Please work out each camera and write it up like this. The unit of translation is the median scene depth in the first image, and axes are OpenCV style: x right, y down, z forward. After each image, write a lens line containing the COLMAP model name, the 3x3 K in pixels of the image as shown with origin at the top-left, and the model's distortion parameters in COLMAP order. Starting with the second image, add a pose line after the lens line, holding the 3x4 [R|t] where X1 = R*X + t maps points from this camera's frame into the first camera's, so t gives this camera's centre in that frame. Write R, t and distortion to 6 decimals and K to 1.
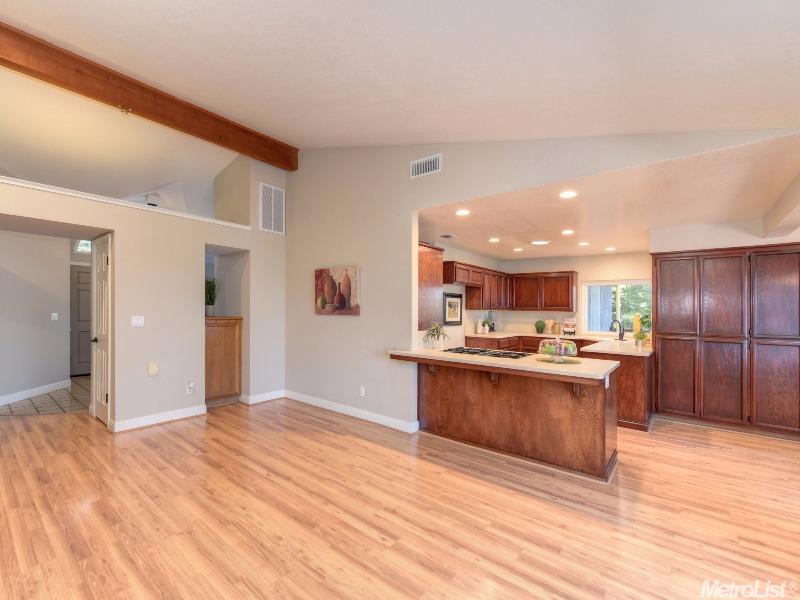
lens RADIAL K [[352.2, 0, 397.0], [0, 352.2, 311.2], [0, 0, 1]] dist [0.009469, -0.001531]
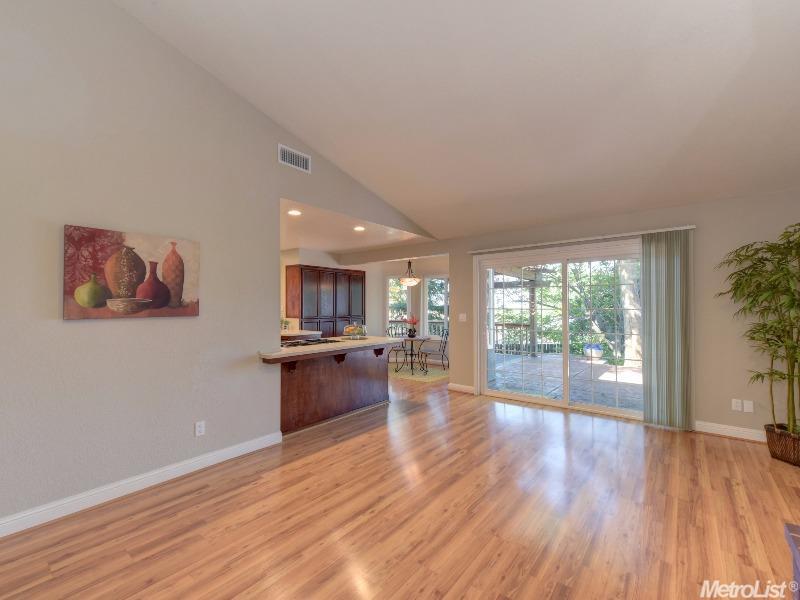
lens RADIAL K [[352.2, 0, 399.8], [0, 352.2, 302.5], [0, 0, 1]] dist [0.009469, -0.001531]
pose [[0.001232, -0.009206, 0.999957, -0.725635], [0.005887, 0.999940, 0.009198, -0.016692], [-0.999982, 0.005875, 0.001286, 0.577361]]
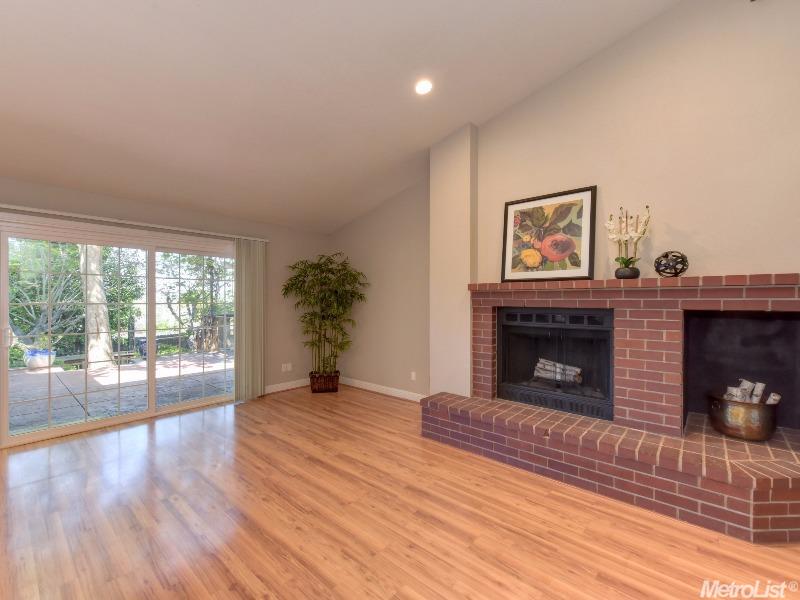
lens RADIAL K [[352.2, 0, 398.7], [0, 352.2, 298.7], [0, 0, 1]] dist [0.009469, -0.001531]
pose [[-0.998525, -0.022682, 0.049333, -0.366836], [-0.022747, 0.999741, -0.000771, -0.010930], [-0.049303, -0.001892, -0.998782, 0.962317]]
